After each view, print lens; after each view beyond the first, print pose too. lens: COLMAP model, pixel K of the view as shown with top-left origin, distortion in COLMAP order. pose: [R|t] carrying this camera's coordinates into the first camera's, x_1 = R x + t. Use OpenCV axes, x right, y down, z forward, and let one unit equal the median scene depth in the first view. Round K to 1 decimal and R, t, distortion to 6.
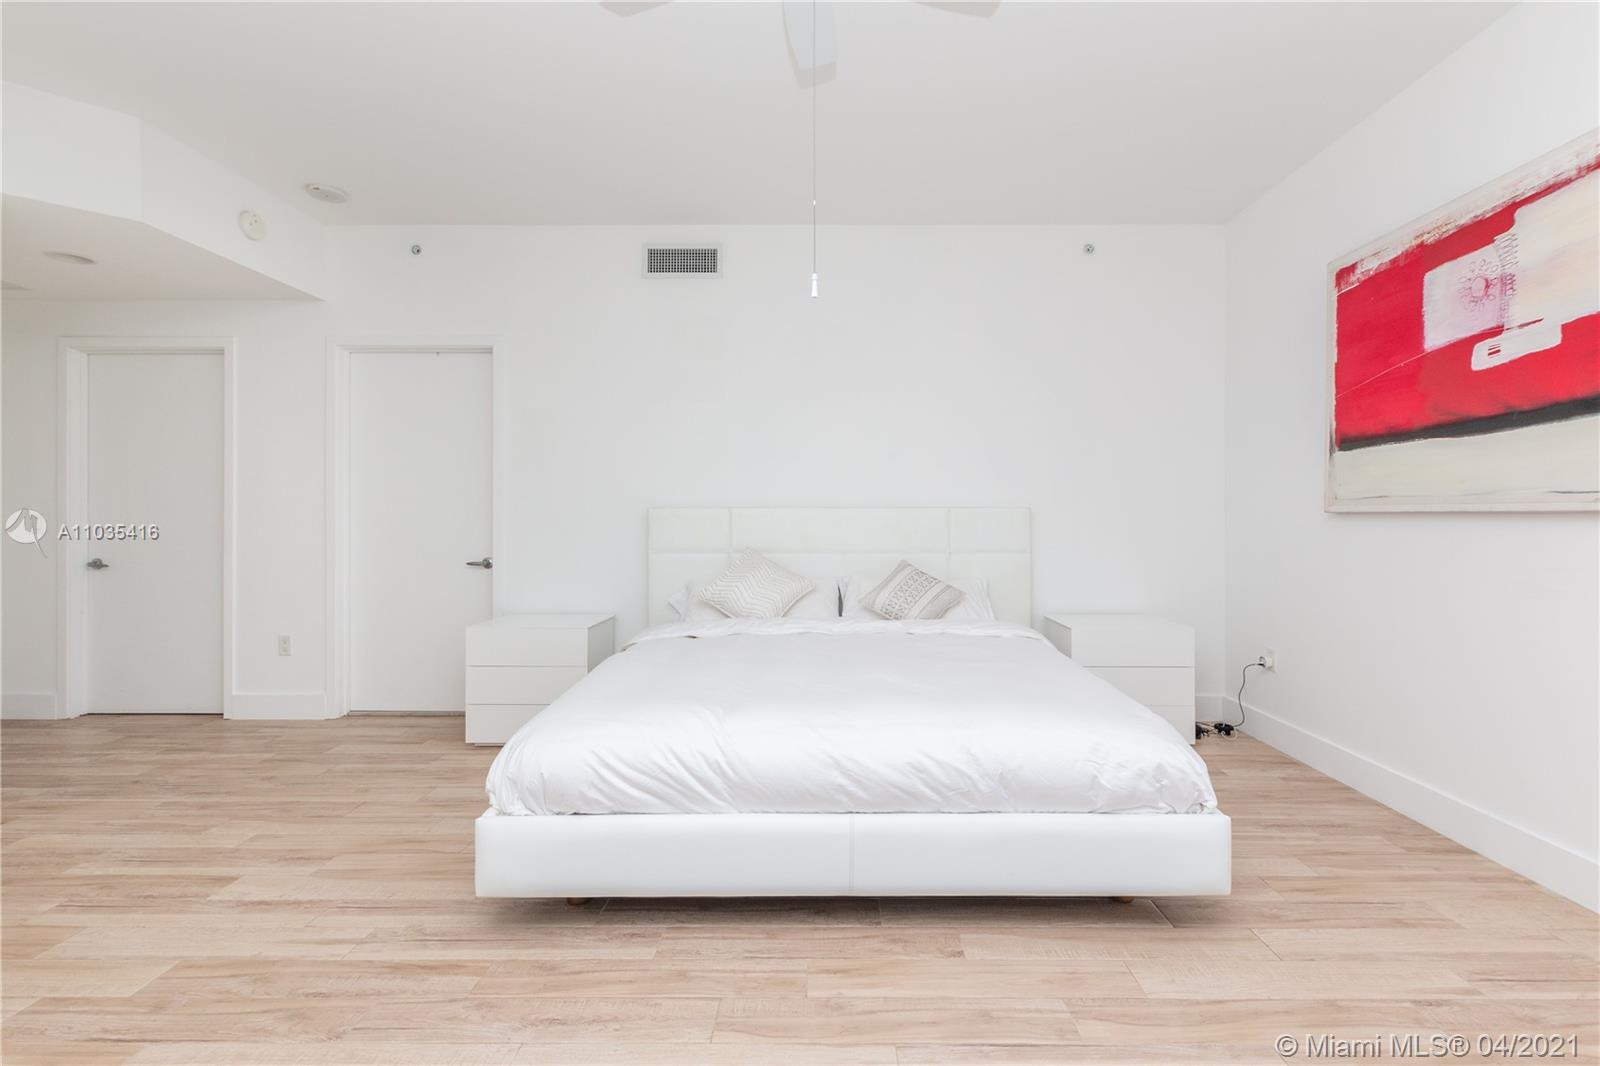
lens RADIAL K [[730.0, 0, 824.3], [0, 730.0, 503.6], [0, 0, 1]] dist [0.001226, -0.000609]
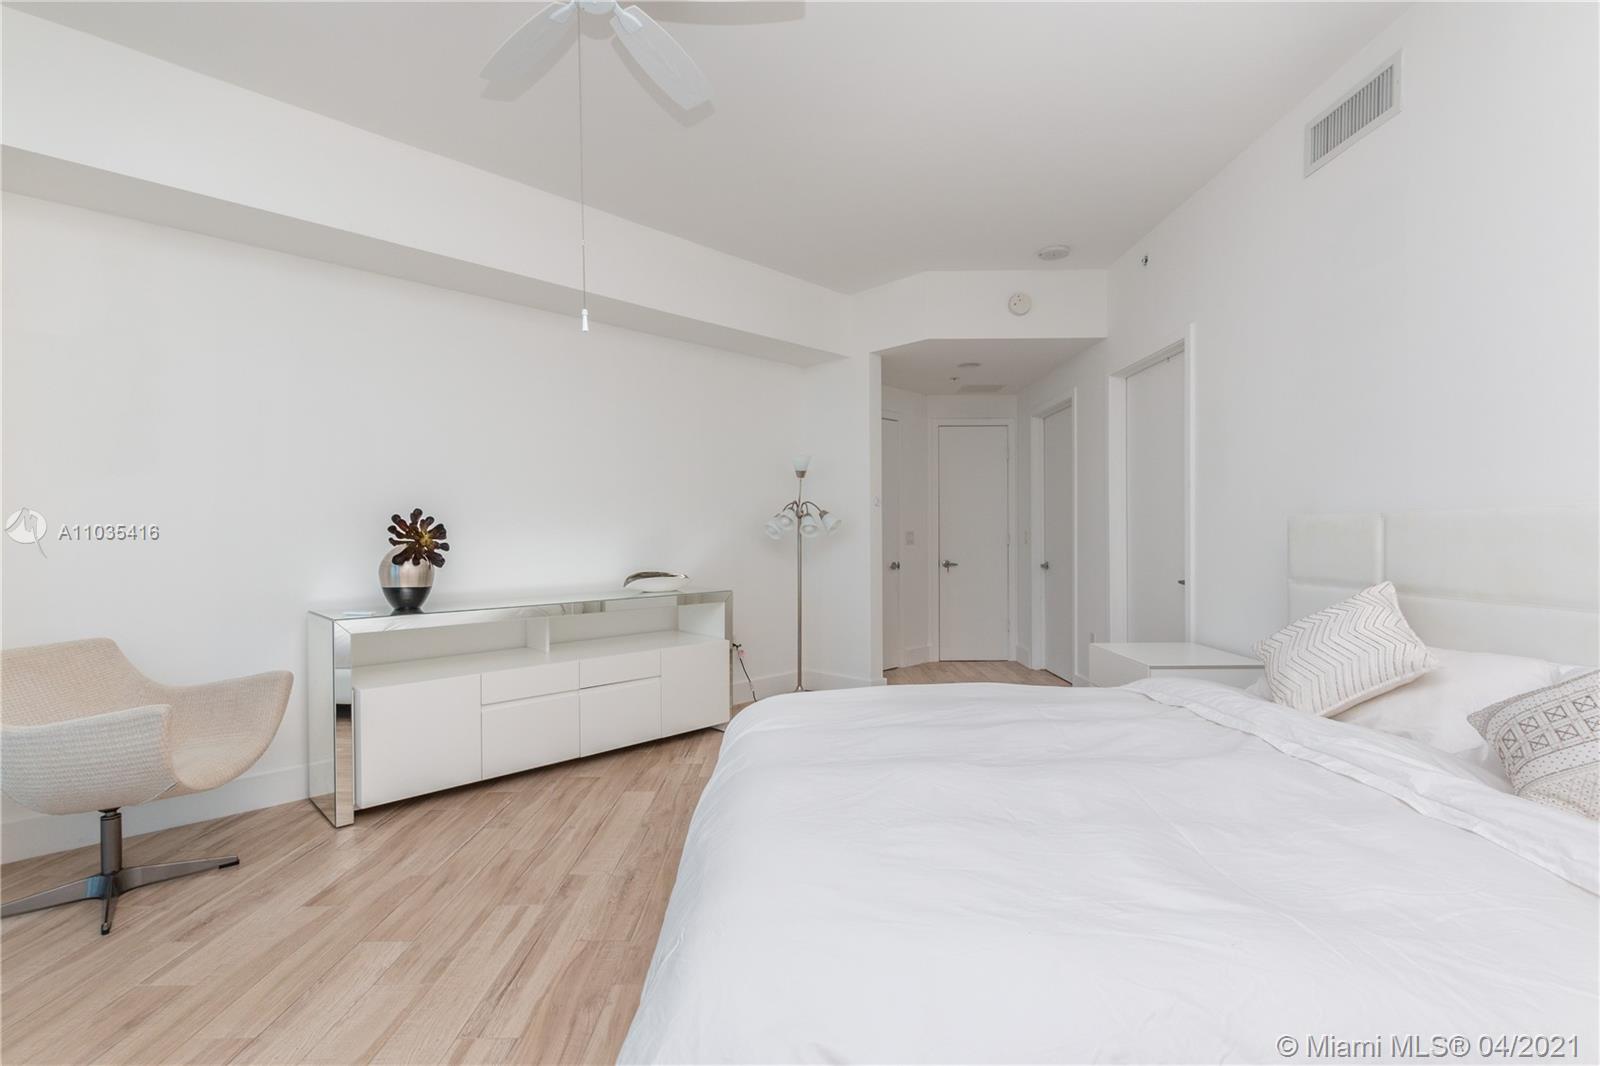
lens RADIAL K [[734.8, 0, 803.4], [0, 734.8, 529.9], [0, 0, 1]] dist [0.013905, -0.000241]
pose [[0.015920, -0.007224, -0.999847, 0.711476], [0.027037, 0.999611, -0.006791, 0.017583], [0.999508, -0.026924, 0.016109, 0.853651]]
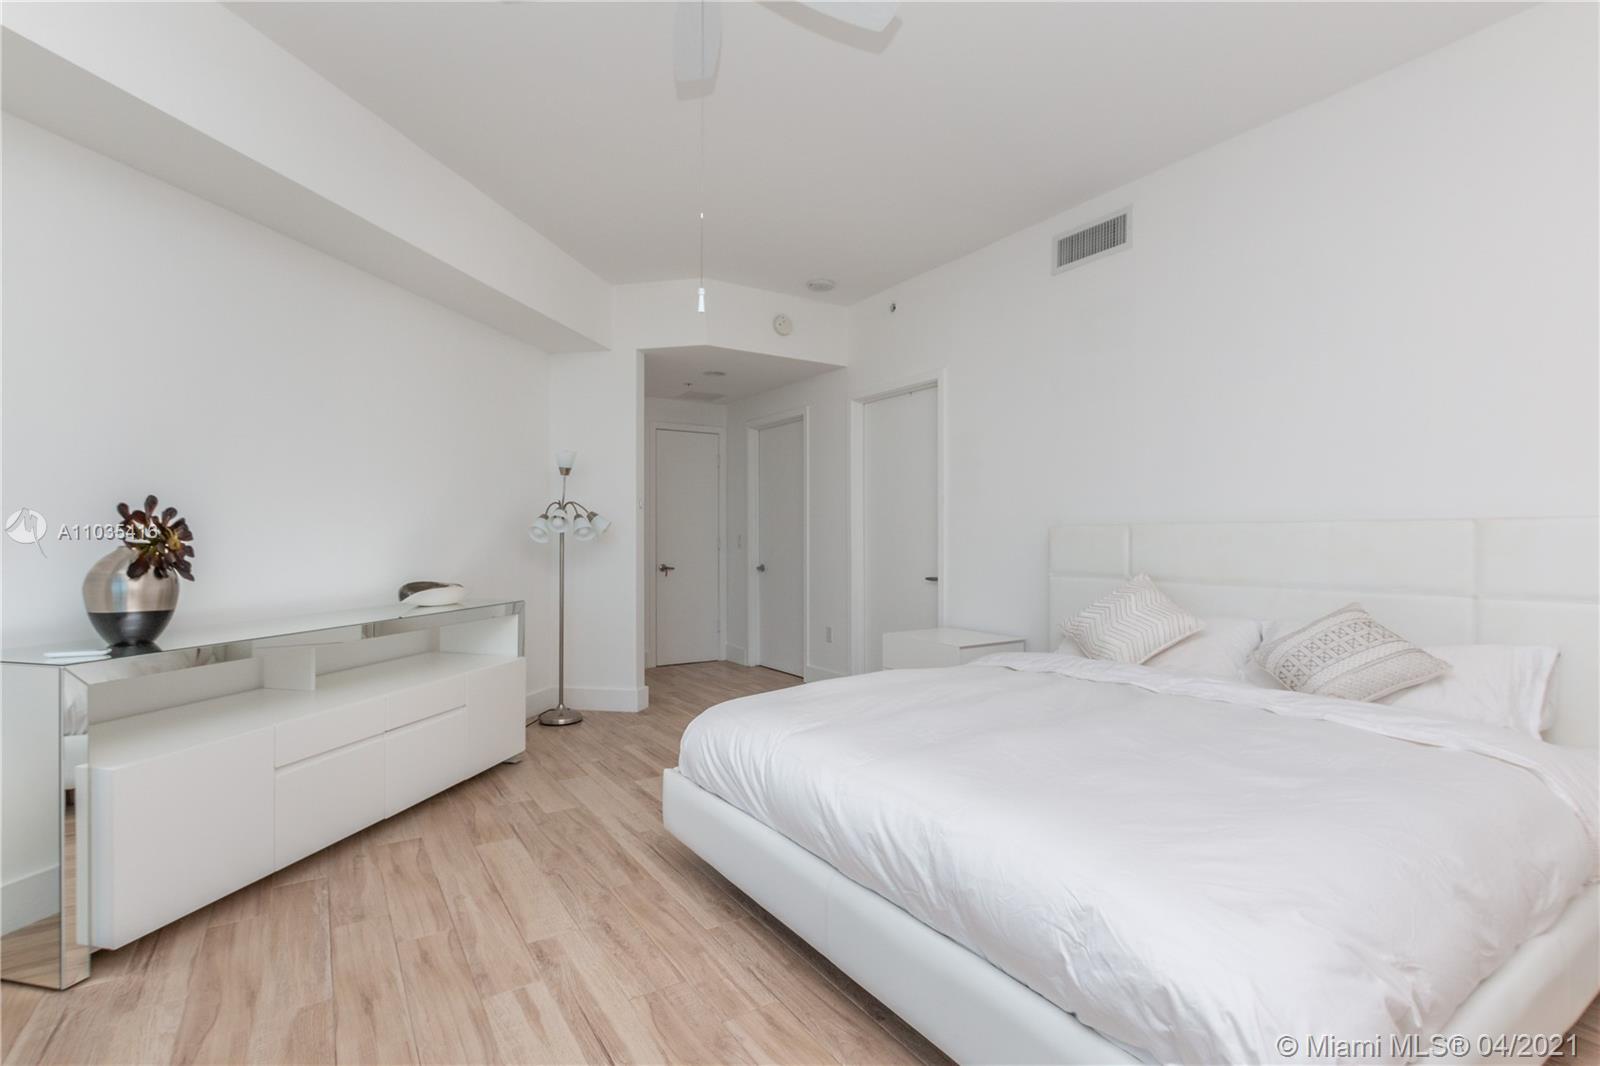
lens RADIAL K [[748.8, 0, 807.1], [0, 748.8, 529.4], [0, 0, 1]] dist [0.012885, -0.002320]
pose [[0.554300, -0.010140, -0.832255, 0.595579], [0.017985, 0.999838, -0.000203, 0.007645], [0.832122, -0.014856, 0.554393, 0.360589]]
